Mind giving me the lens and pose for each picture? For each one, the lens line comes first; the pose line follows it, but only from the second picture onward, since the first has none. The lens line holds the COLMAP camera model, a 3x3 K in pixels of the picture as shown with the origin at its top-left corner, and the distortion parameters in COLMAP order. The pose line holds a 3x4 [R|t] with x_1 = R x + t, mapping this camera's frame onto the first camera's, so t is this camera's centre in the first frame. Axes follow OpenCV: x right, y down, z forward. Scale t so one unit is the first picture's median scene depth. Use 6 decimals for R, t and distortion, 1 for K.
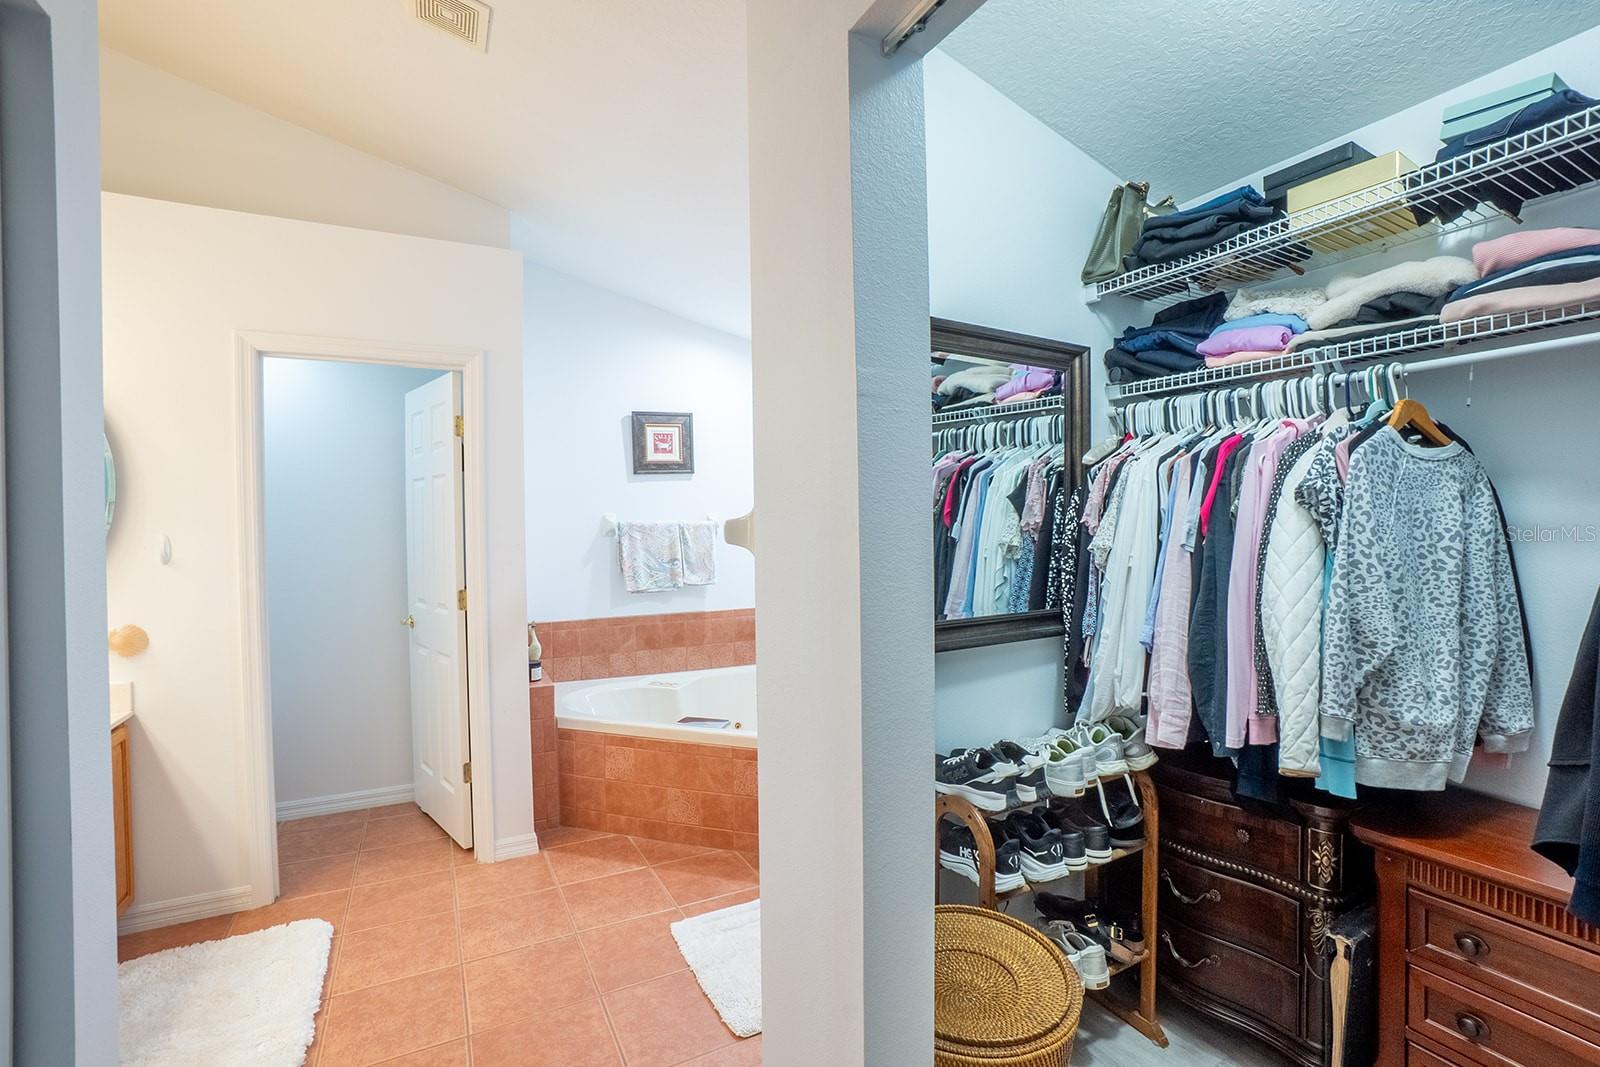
lens RADIAL K [[716.7, 0, 804.0], [0, 716.7, 533.2], [0, 0, 1]] dist [-0.057069, 0.019397]
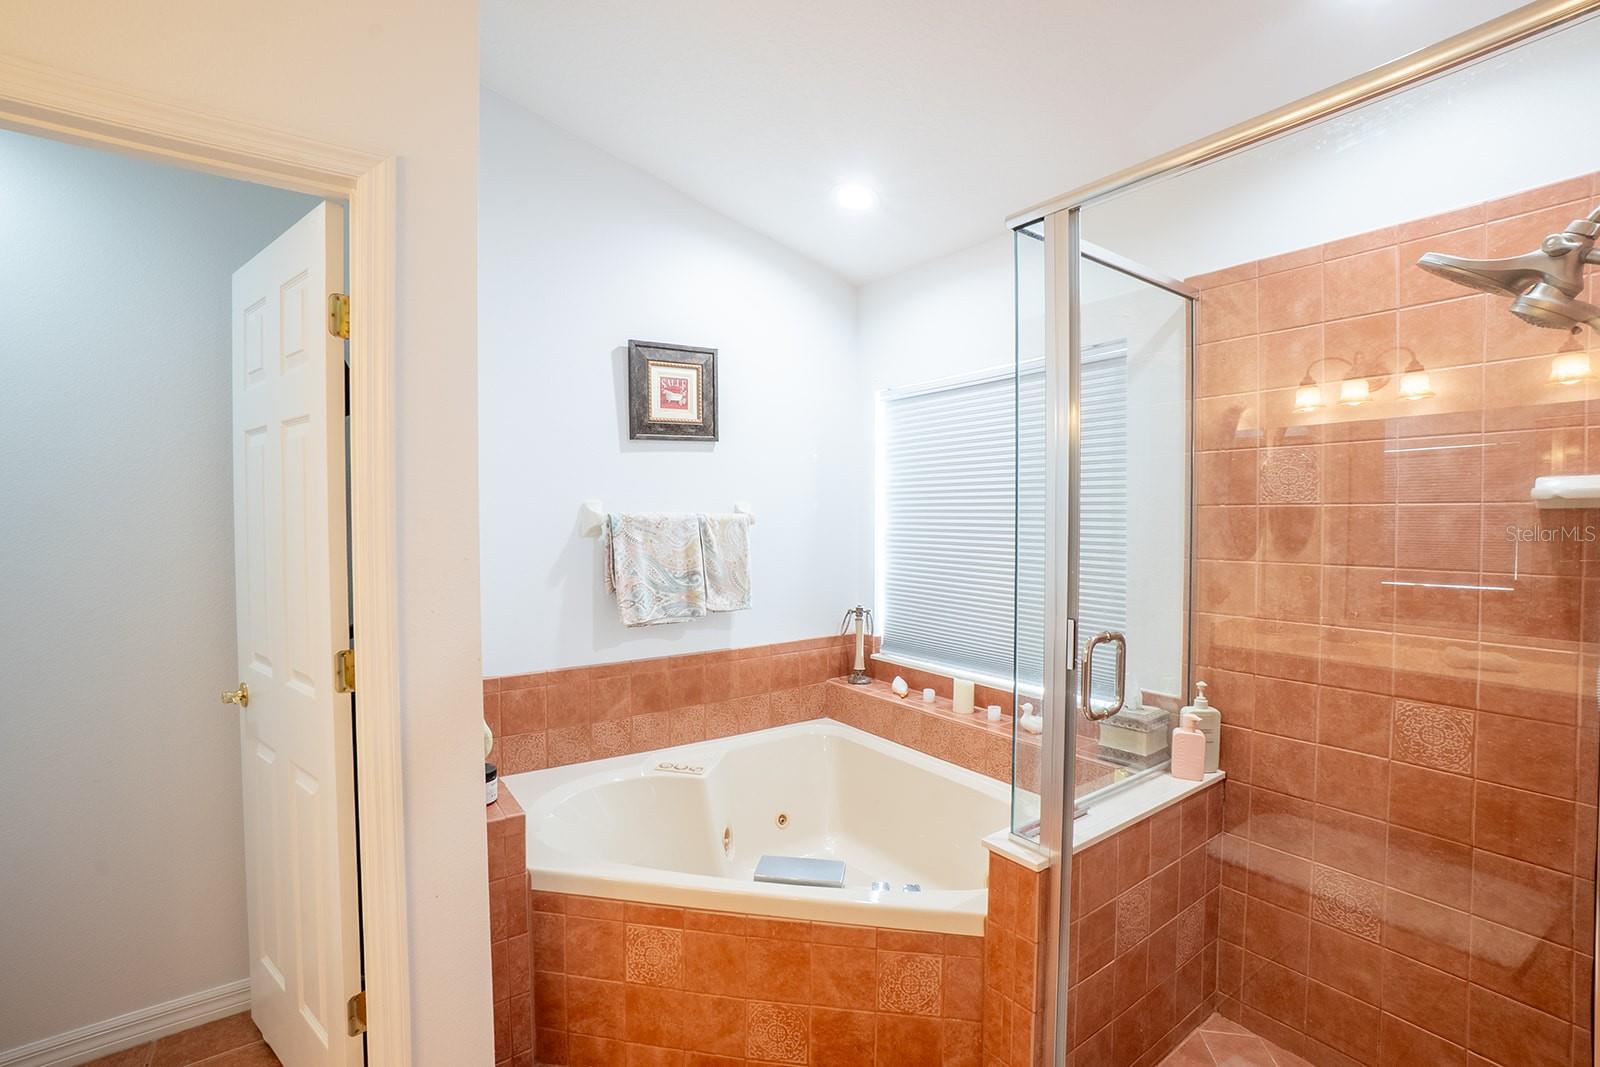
lens RADIAL K [[716.7, 0, 802.8], [0, 716.7, 531.8], [0, 0, 1]] dist [-0.057069, 0.019397]
pose [[0.990823, 0.007898, 0.134935, -0.195465], [-0.009227, 0.999915, 0.009222, -0.008408], [-0.134850, -0.010383, 0.990812, 0.397361]]
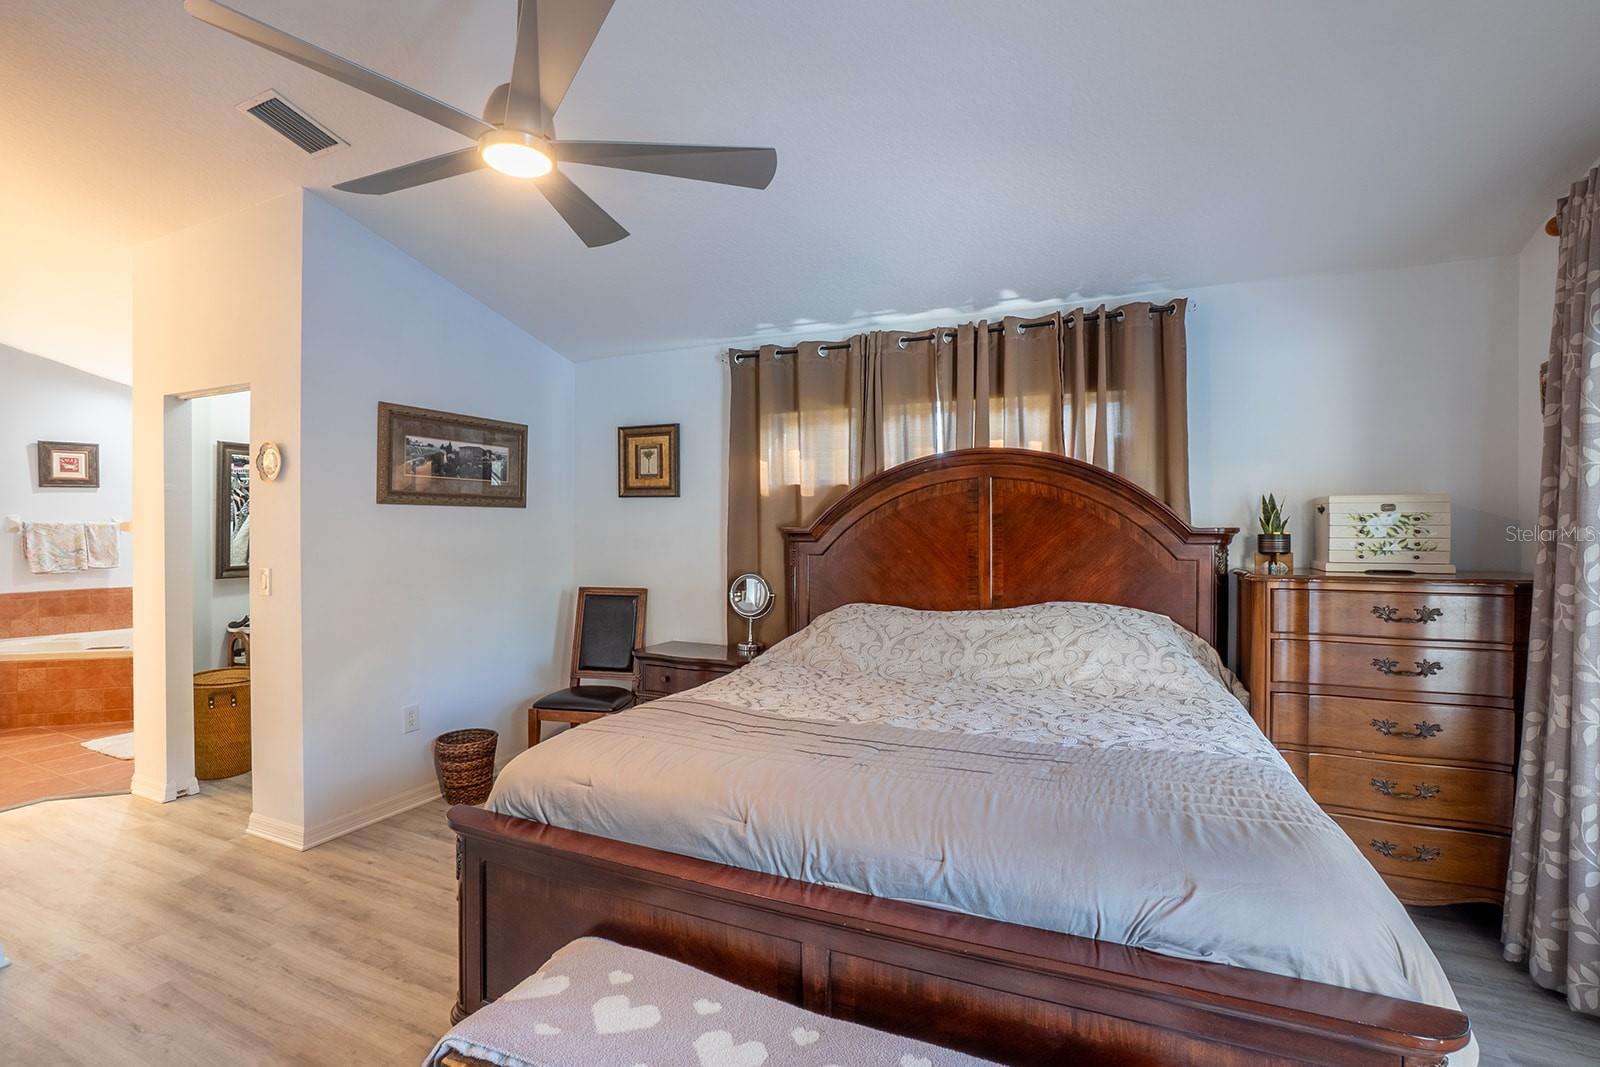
lens RADIAL K [[716.7, 0, 792.2], [0, 716.7, 531.5], [0, 0, 1]] dist [-0.057069, 0.019397]
pose [[0.798670, 0.010157, 0.601683, 0.136069], [0.000208, 0.999853, -0.017154, 0.028645], [-0.601769, 0.013826, 0.798550, -1.030566]]
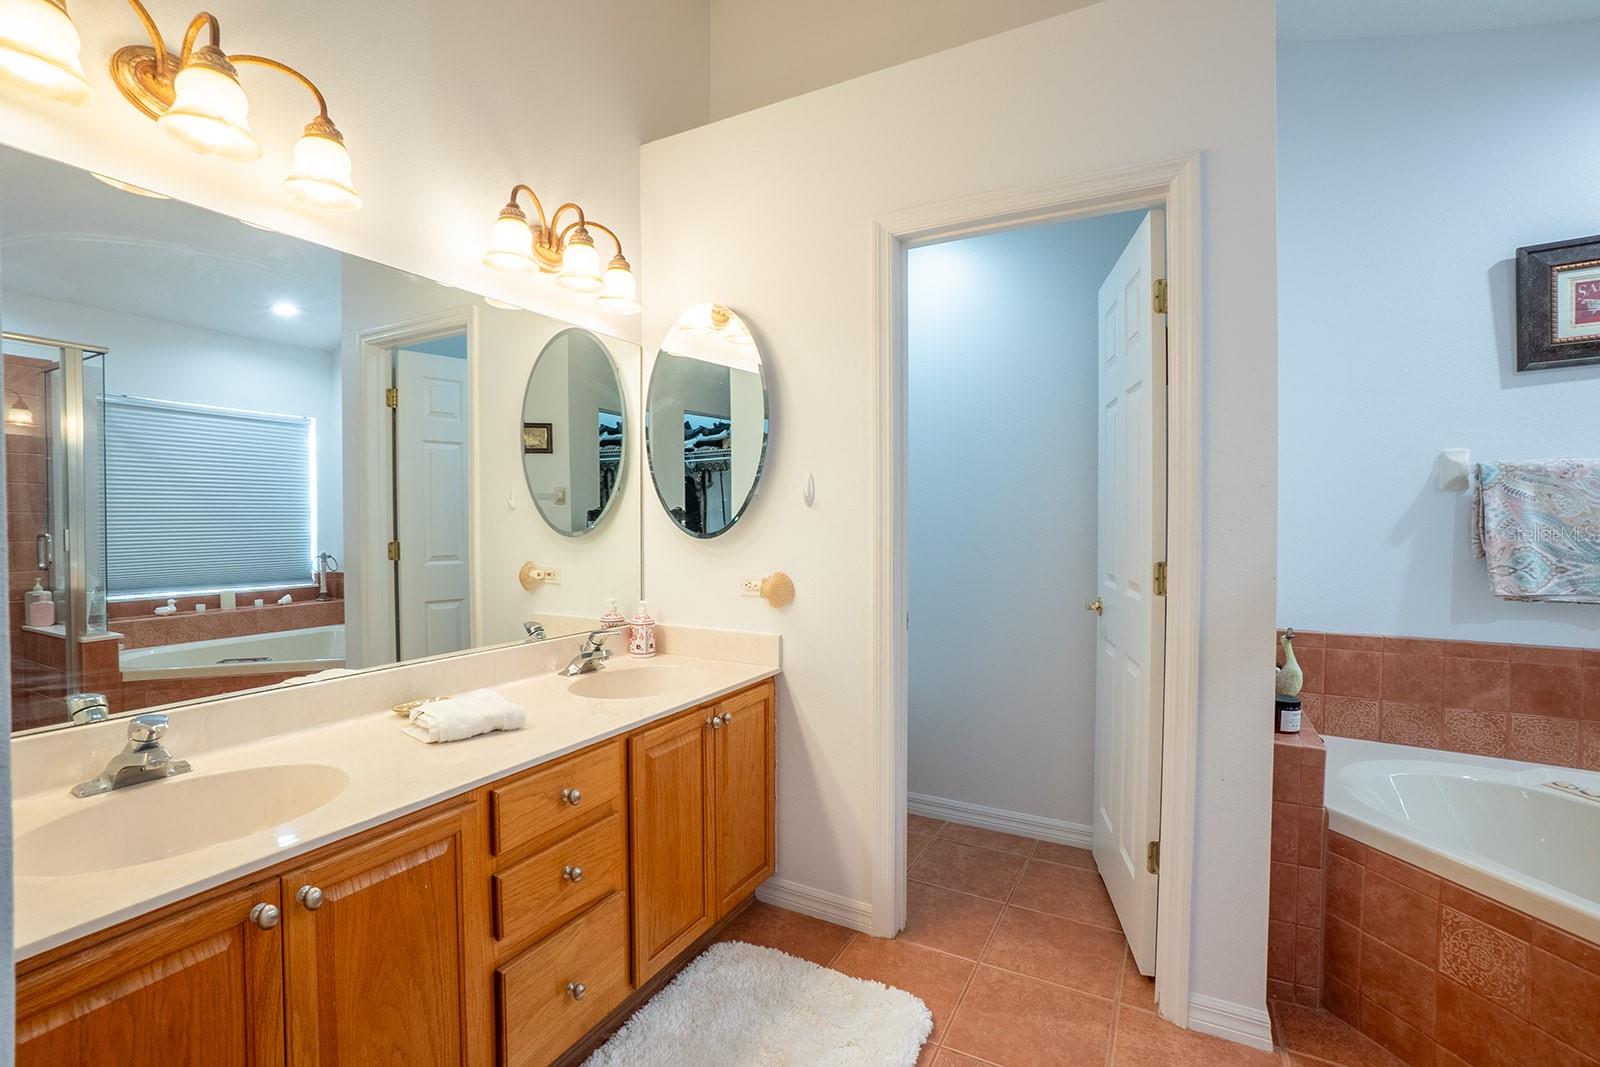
lens RADIAL K [[716.7, 0, 792.2], [0, 716.7, 530.7], [0, 0, 1]] dist [-0.057069, 0.019397]
pose [[0.546946, 0.027021, -0.836732, -0.120973], [-0.021340, 0.999604, 0.018331, 0.040254], [0.836896, 0.007830, 0.547306, 0.328744]]
